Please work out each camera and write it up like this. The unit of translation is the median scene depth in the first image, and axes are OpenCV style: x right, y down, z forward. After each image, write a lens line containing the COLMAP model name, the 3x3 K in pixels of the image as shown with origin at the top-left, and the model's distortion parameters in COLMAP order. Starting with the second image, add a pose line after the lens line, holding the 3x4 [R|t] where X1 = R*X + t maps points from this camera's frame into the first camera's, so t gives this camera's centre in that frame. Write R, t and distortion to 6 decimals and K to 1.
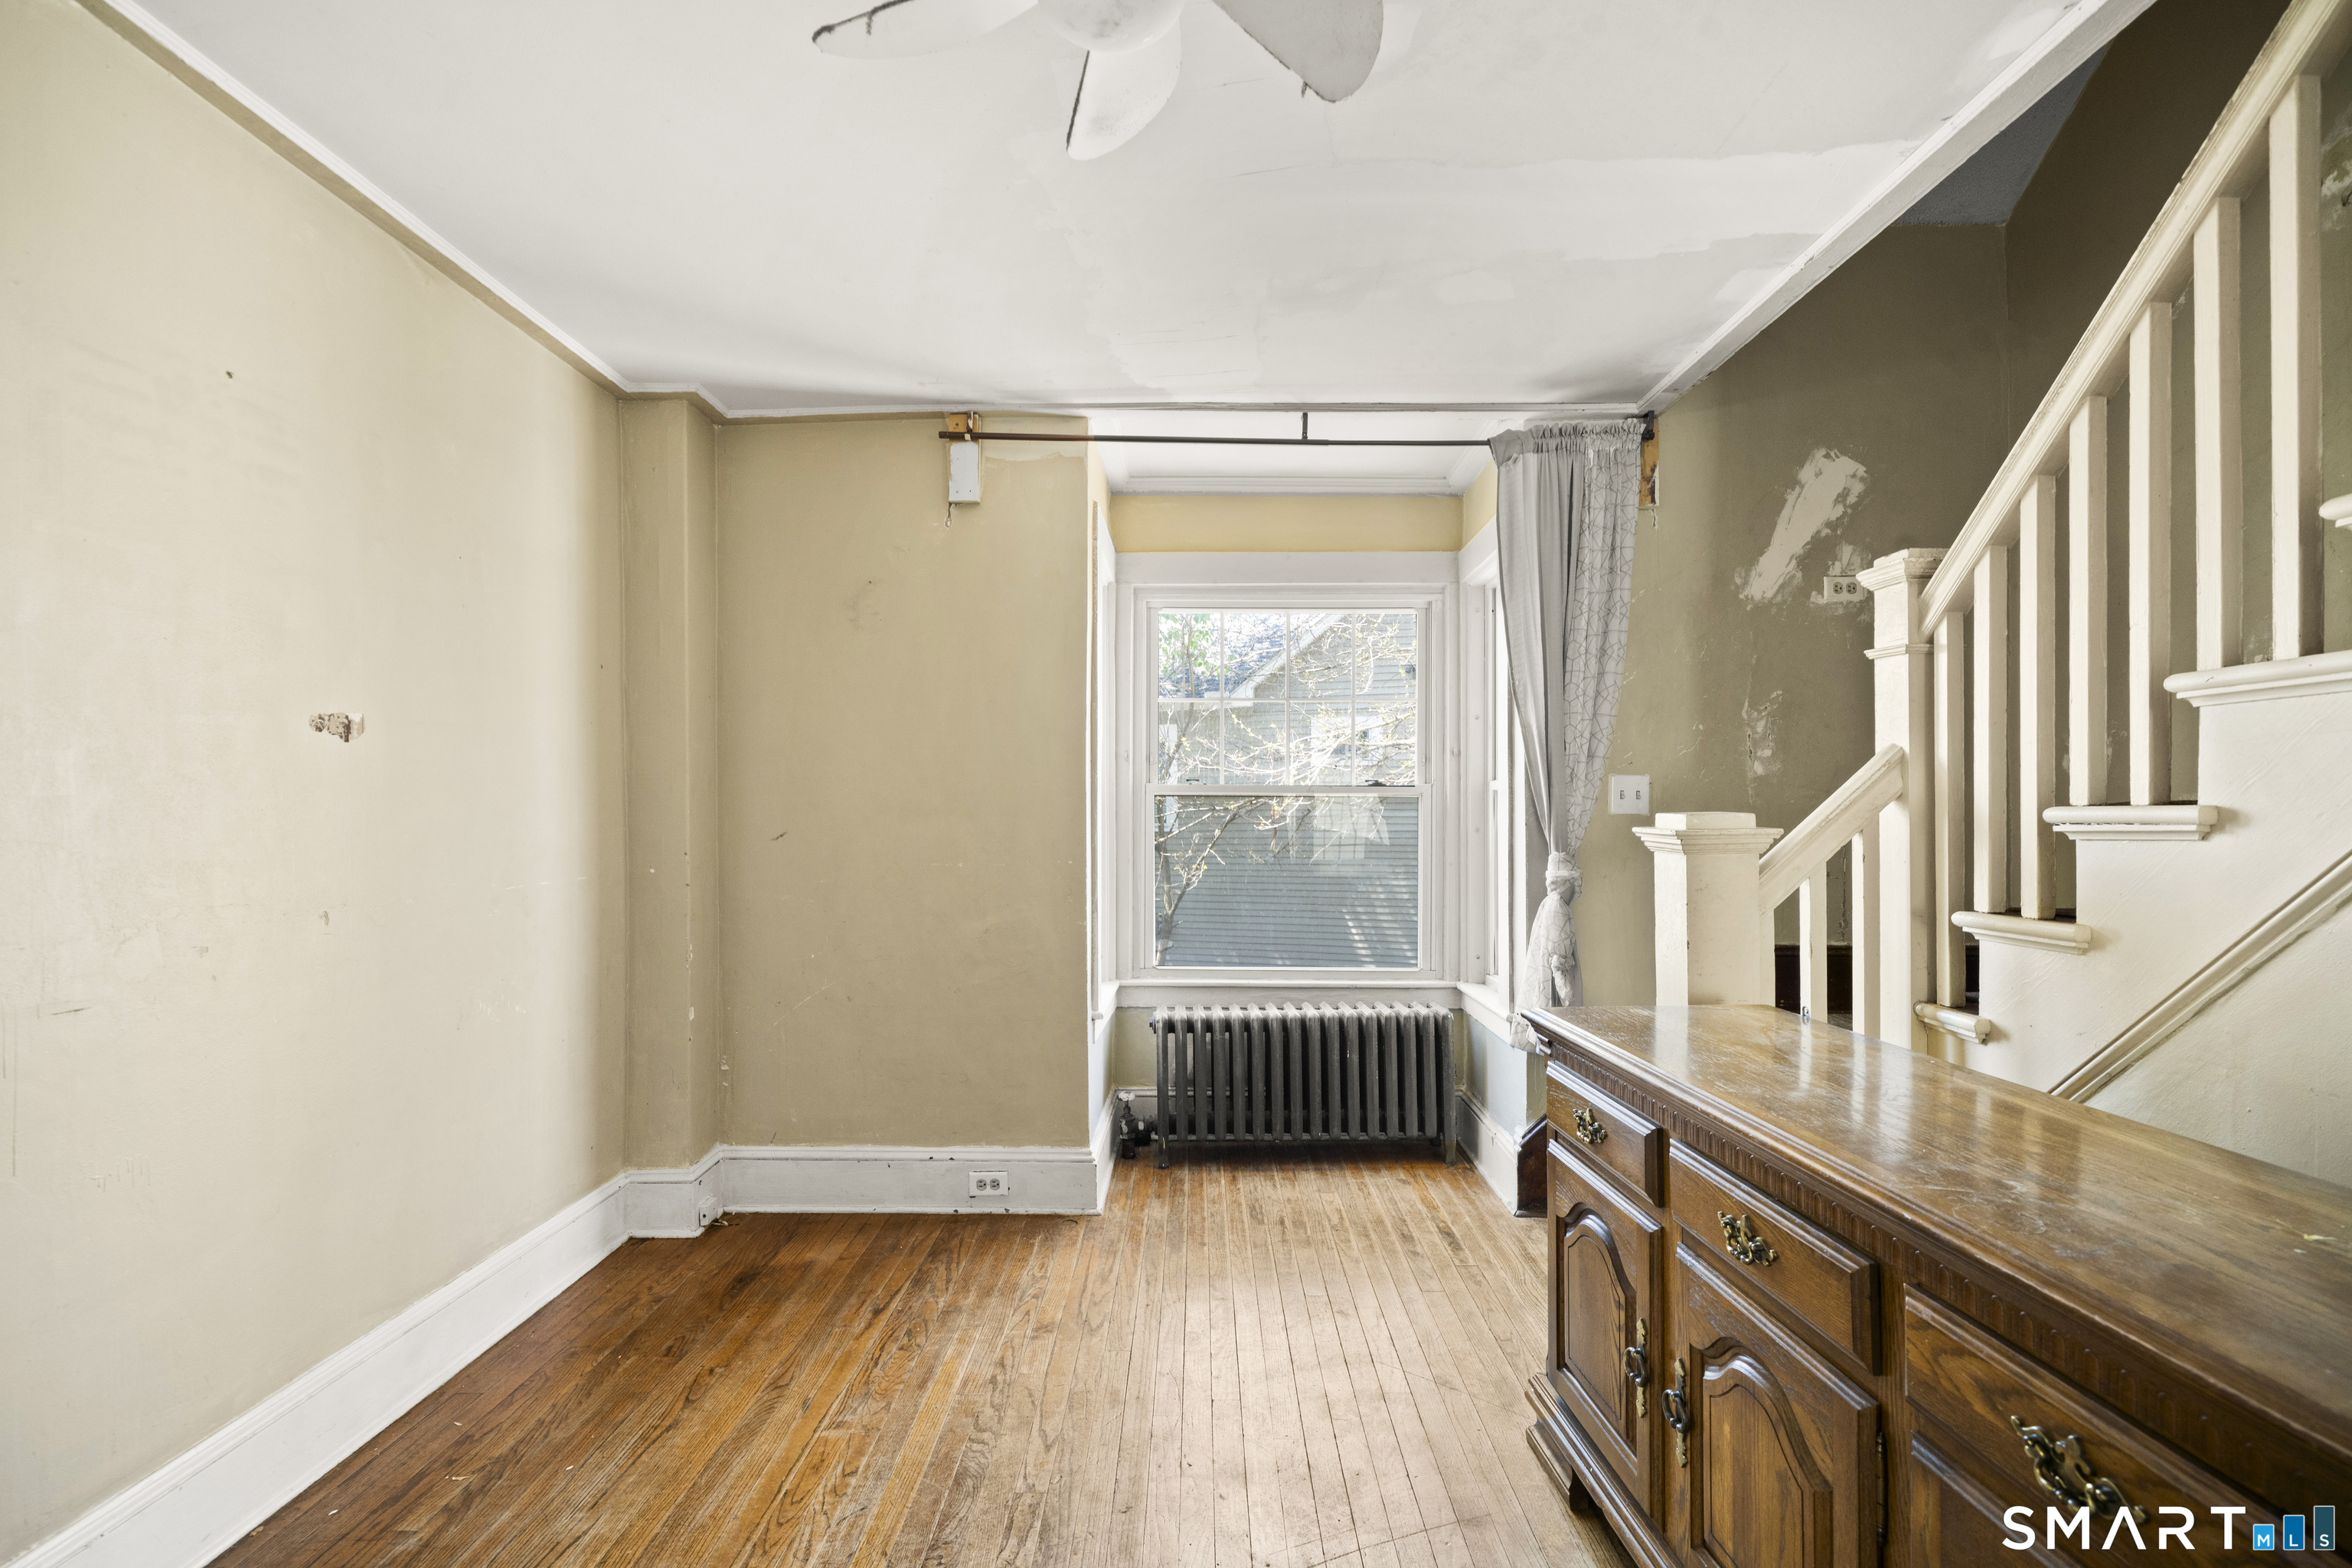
lens RADIAL K [[1049.1, 0, 1175.4], [0, 1049.1, 810.2], [0, 0, 1]] dist [0.003061, 0.000204]
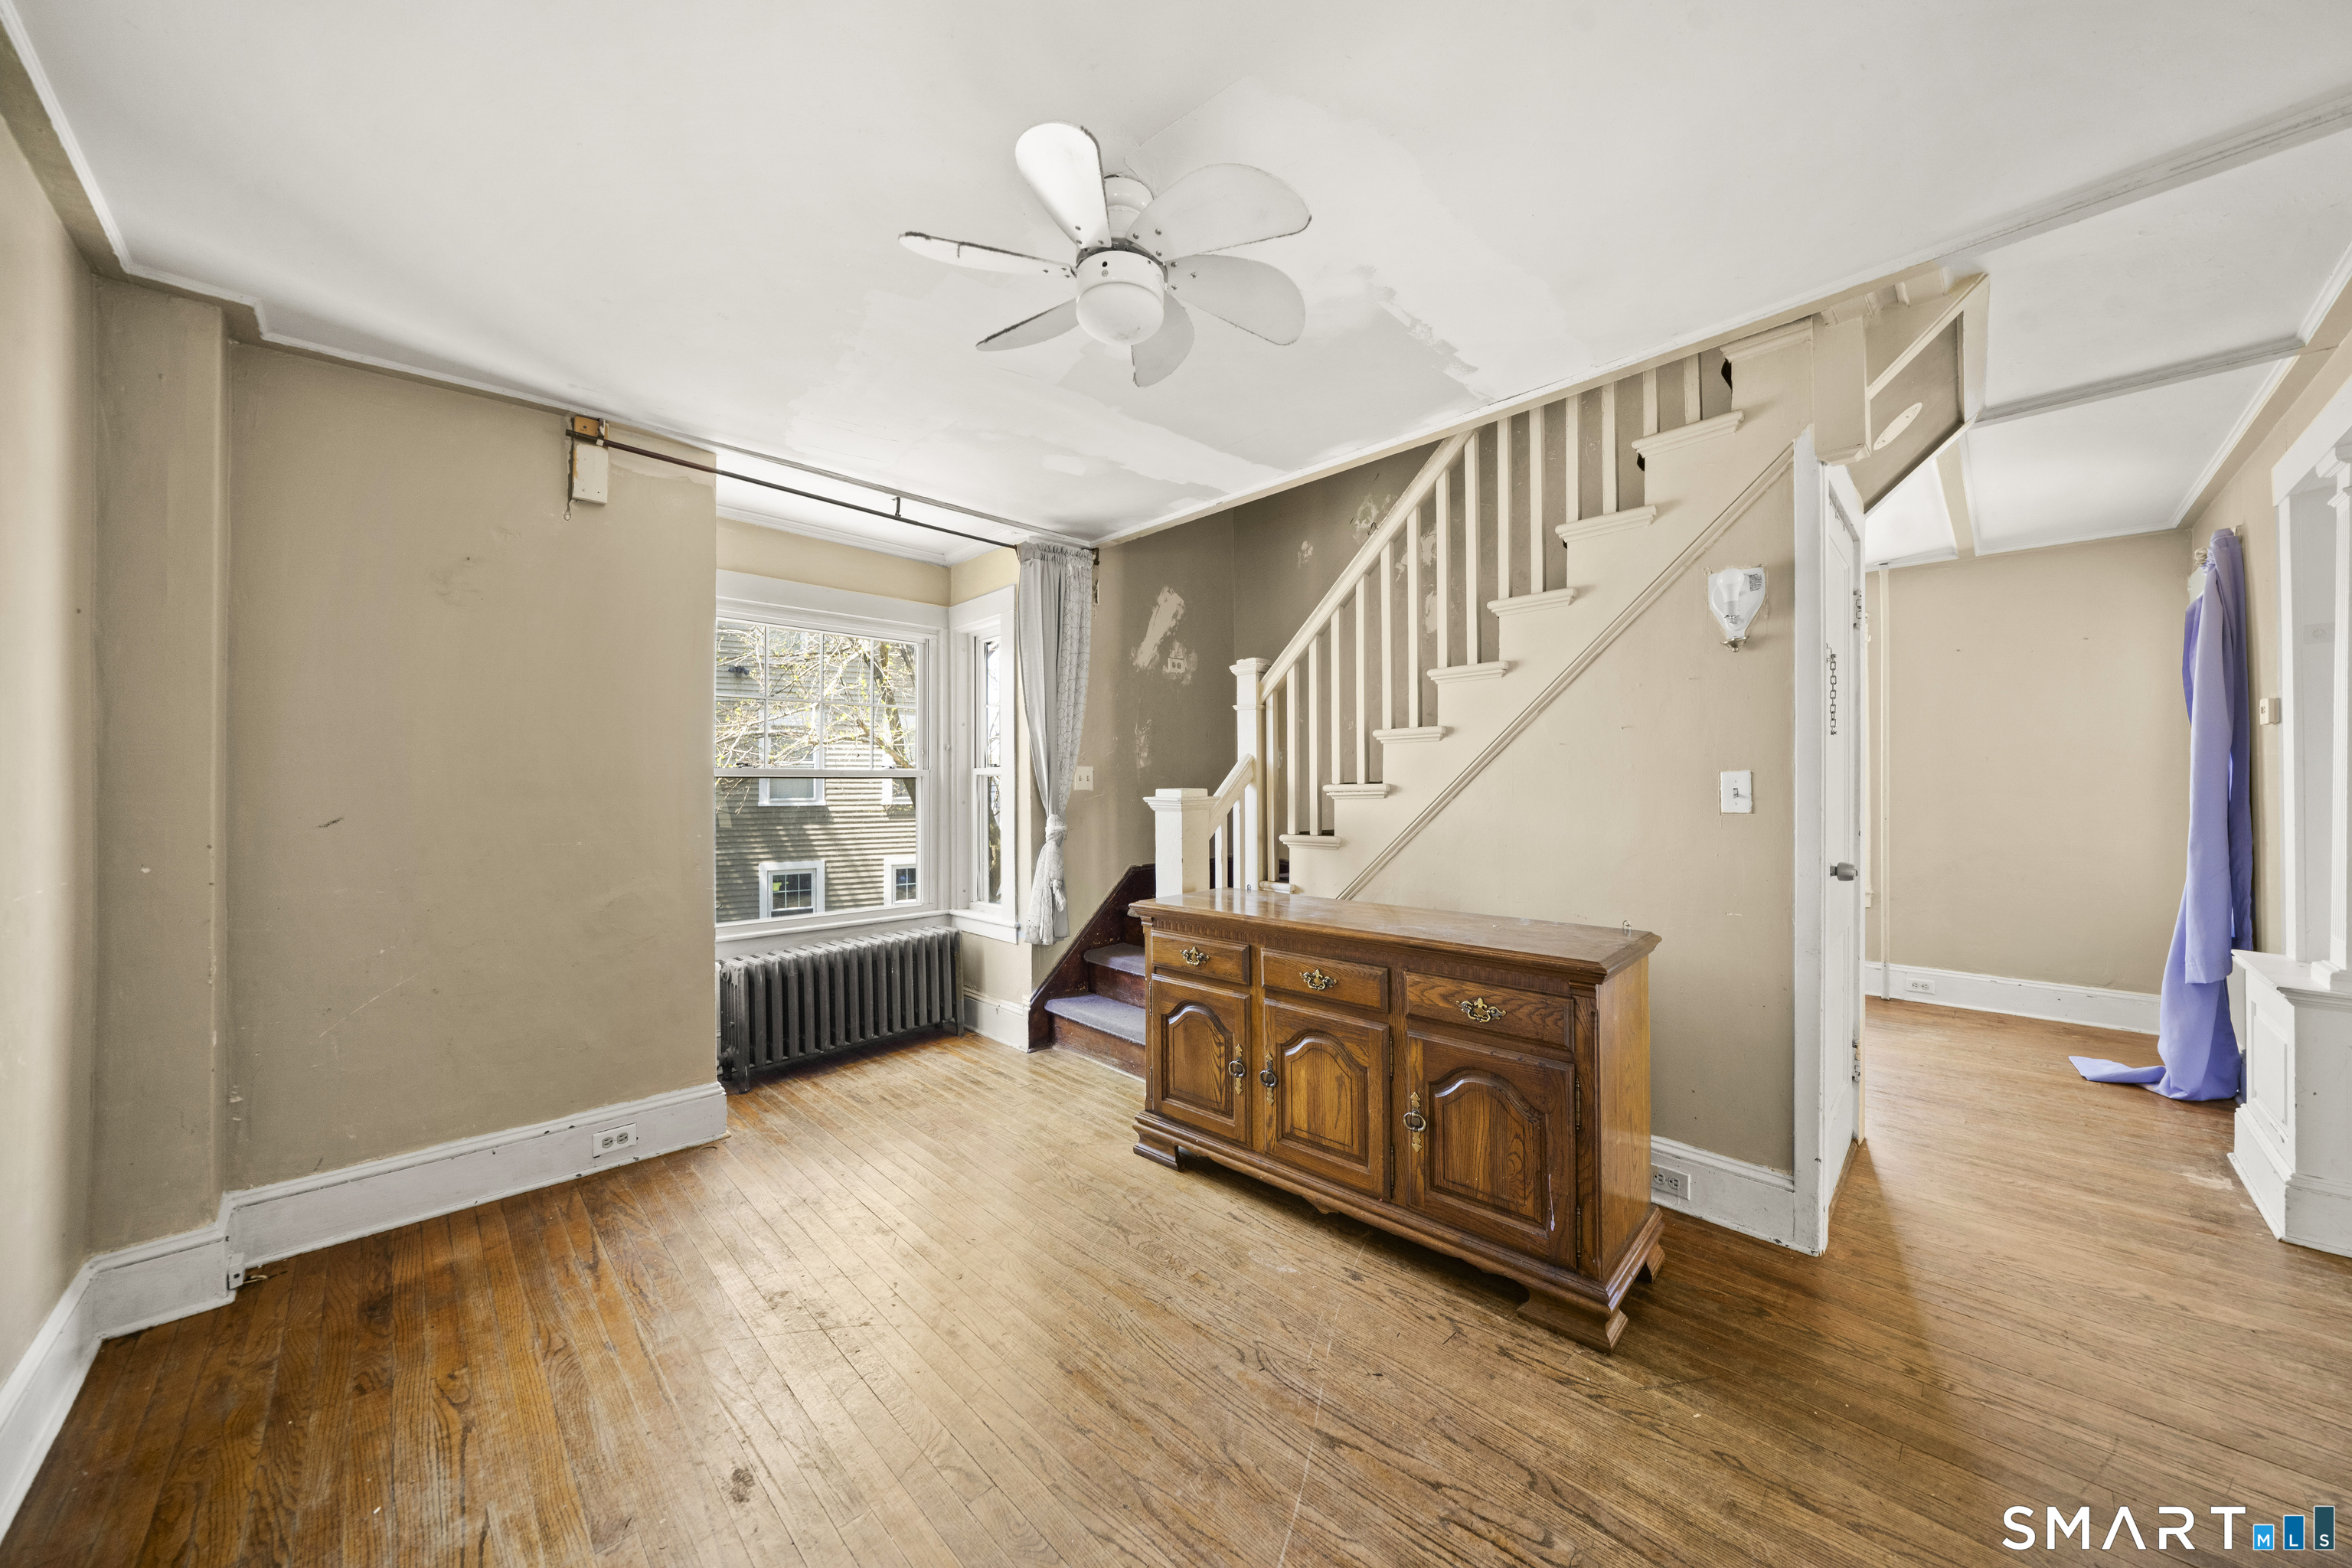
lens RADIAL K [[826.6, 0, 1180.5], [0, 826.6, 779.4], [0, 0, 1]] dist [-0.002361, -0.000137]
pose [[0.699672, 0.001167, 0.714463, -0.386246], [0.006858, 0.999942, -0.008349, -0.001163], [-0.714431, 0.010741, 0.699624, -0.007136]]
